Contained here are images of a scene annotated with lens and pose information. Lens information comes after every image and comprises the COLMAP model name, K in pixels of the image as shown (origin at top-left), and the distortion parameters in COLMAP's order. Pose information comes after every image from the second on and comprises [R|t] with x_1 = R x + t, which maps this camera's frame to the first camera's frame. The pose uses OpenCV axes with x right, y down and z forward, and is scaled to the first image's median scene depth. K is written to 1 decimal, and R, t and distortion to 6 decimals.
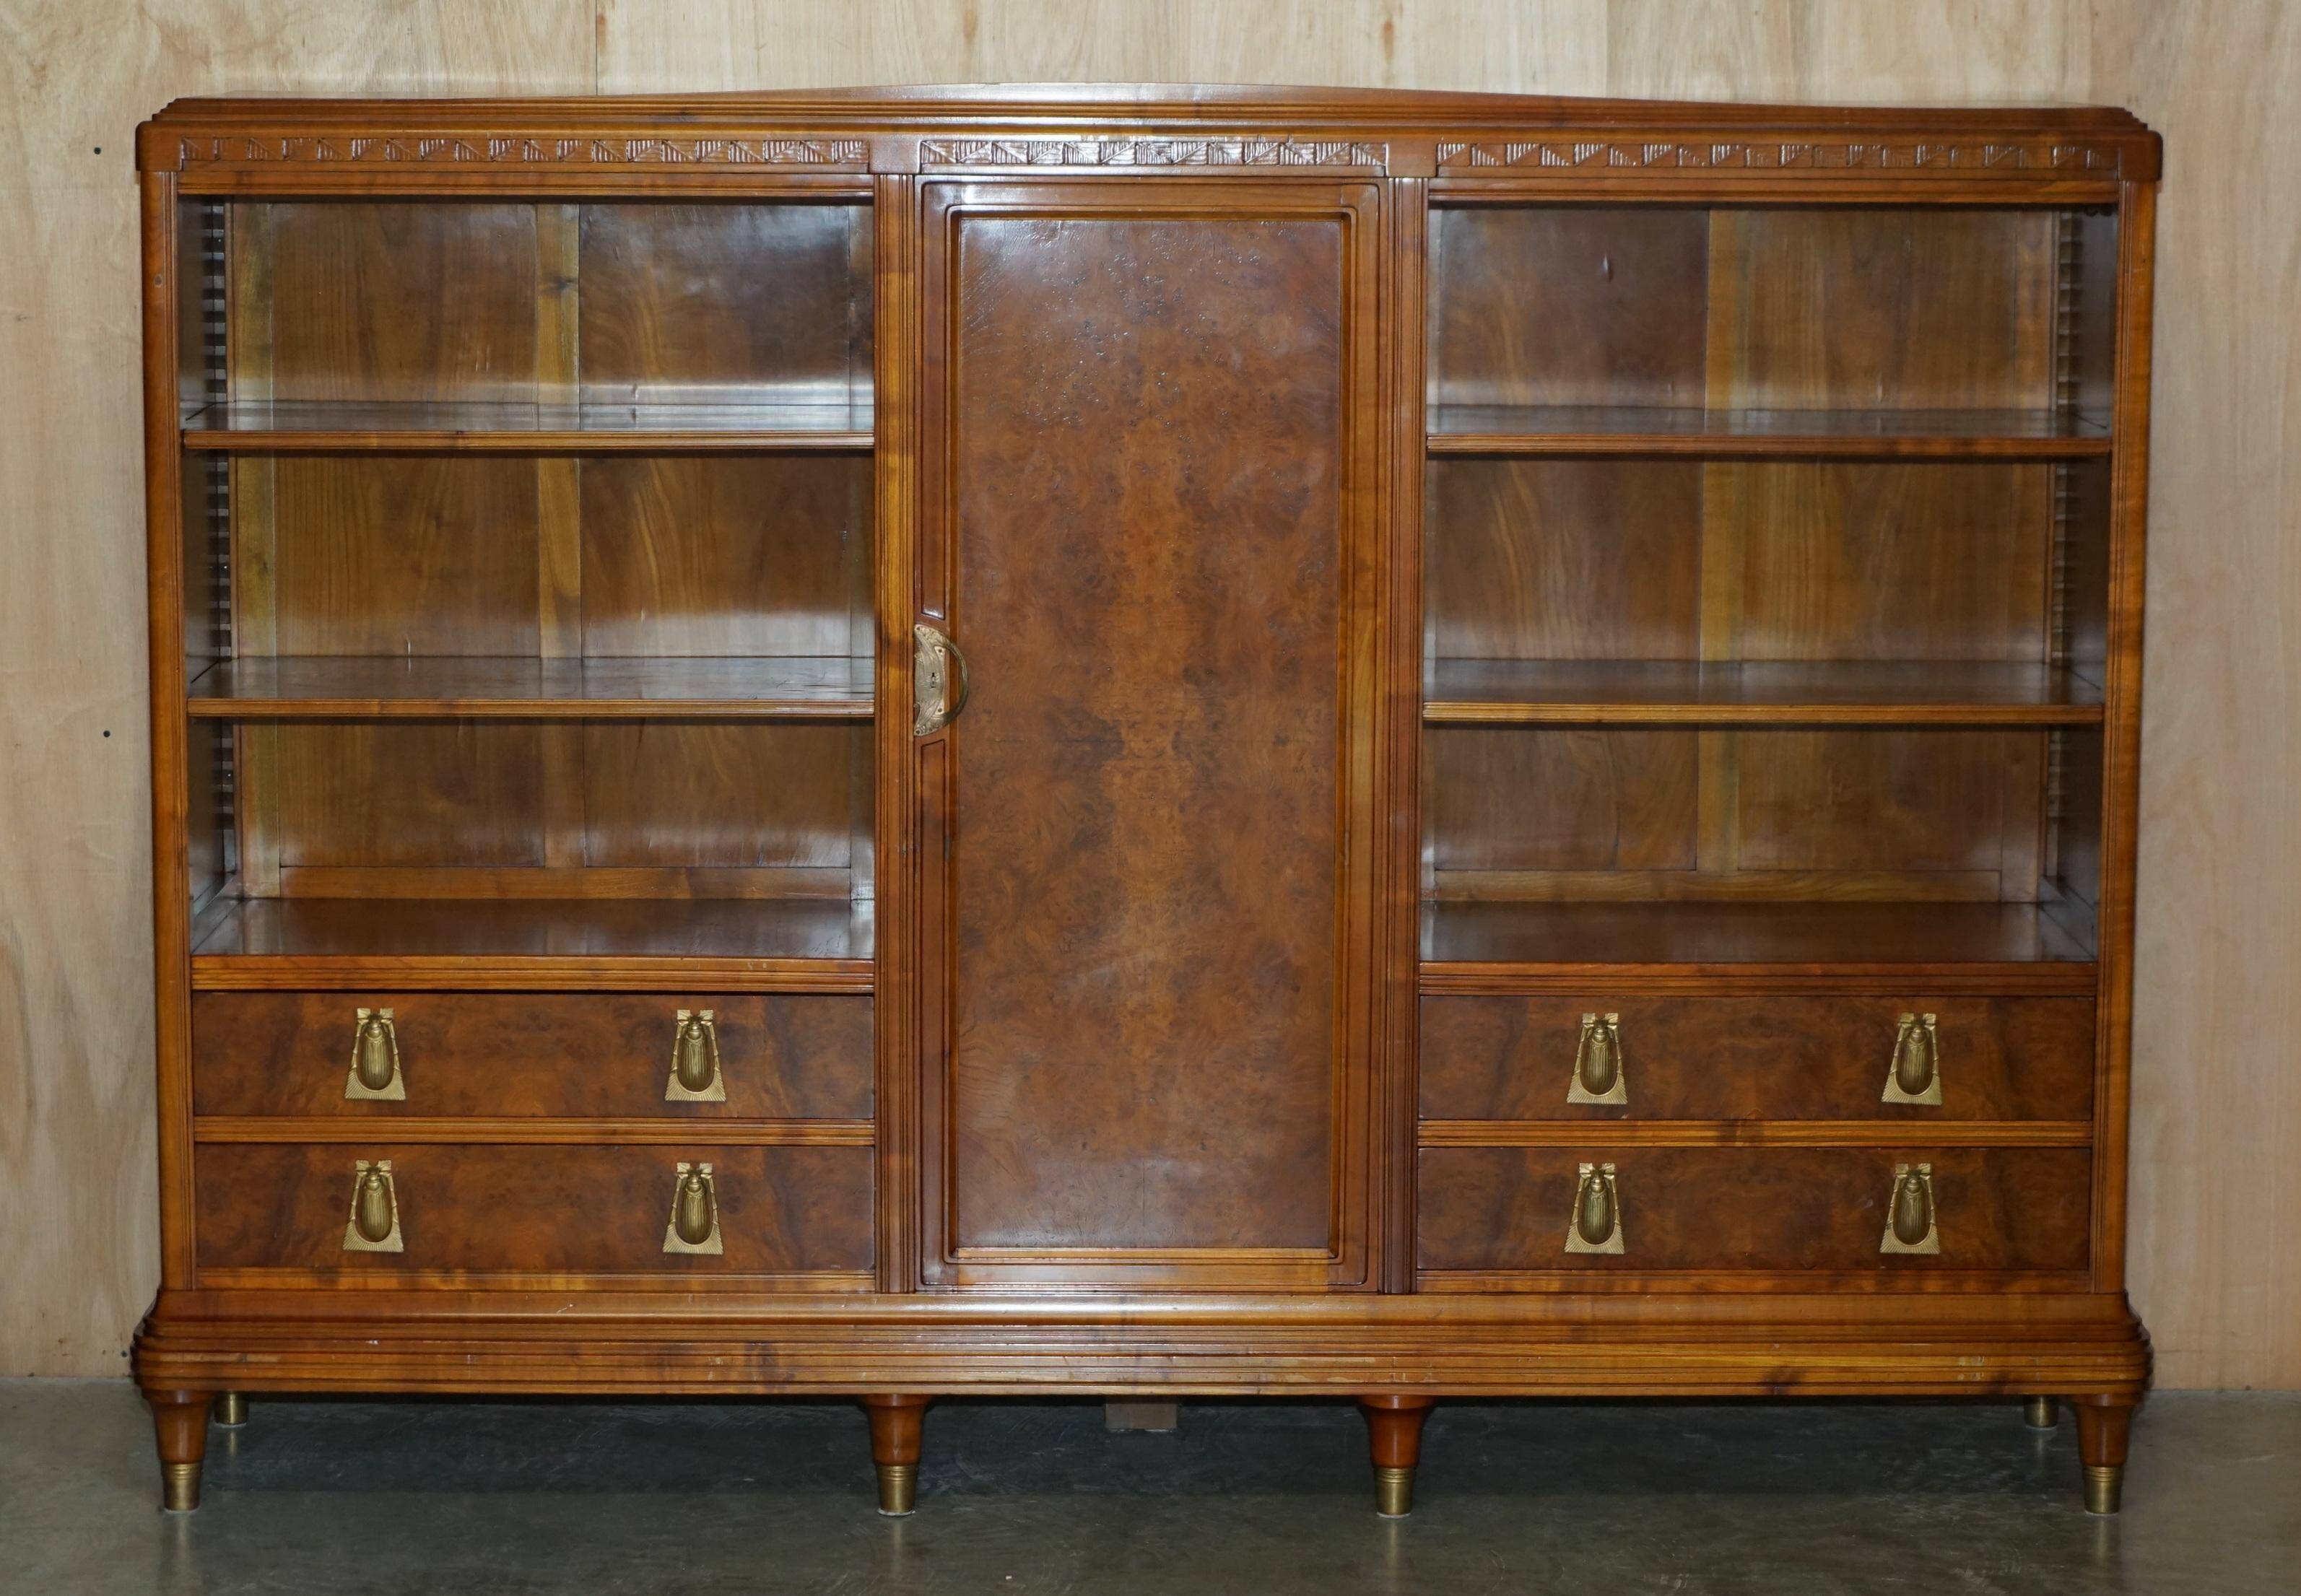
lens RADIAL K [[5858.6, 0, 1191.1], [0, 5858.6, 824.1], [0, 0, 1]] dist [-0.041526, 0.000000]
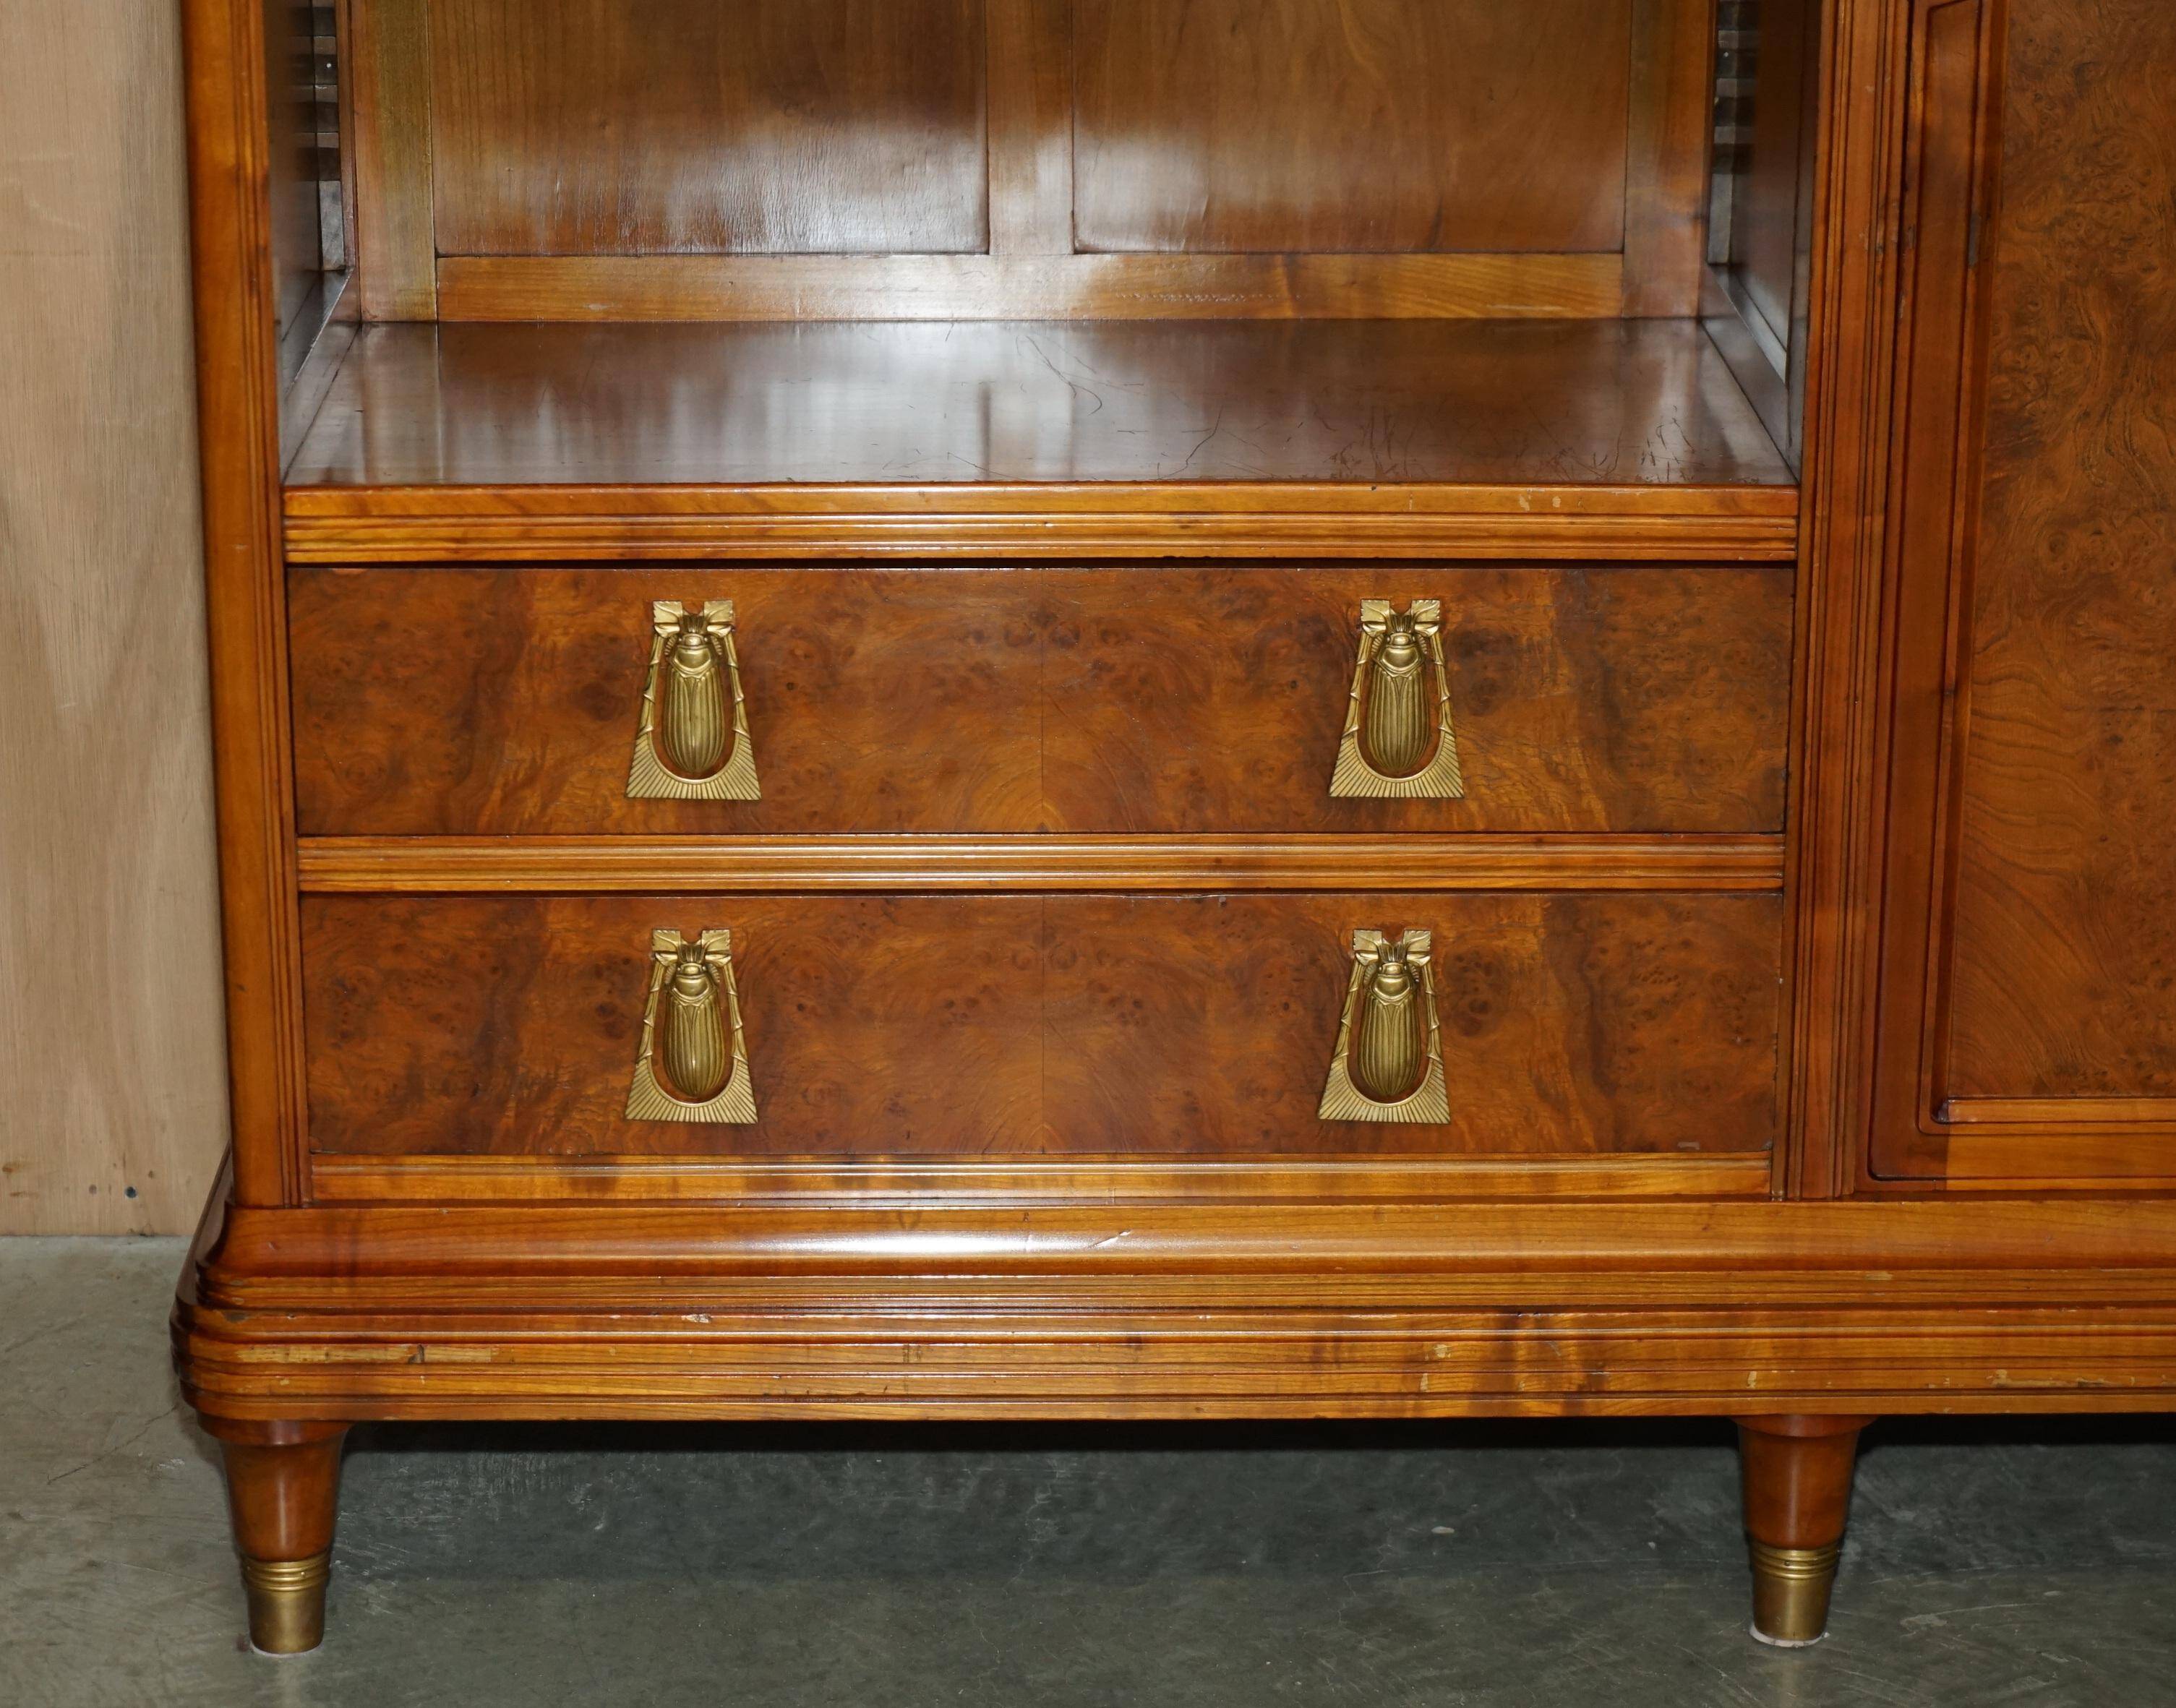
lens RADIAL K [[5751.8, 0, 1076.3], [0, 5751.8, 983.2], [0, 0, 1]] dist [-0.047281, 0.000000]
pose [[0.999984, -0.004920, 0.002933, -0.110602], [0.004343, 0.985137, 0.171717, -0.015352], [-0.003734, -0.171702, 0.985142, 0.554891]]
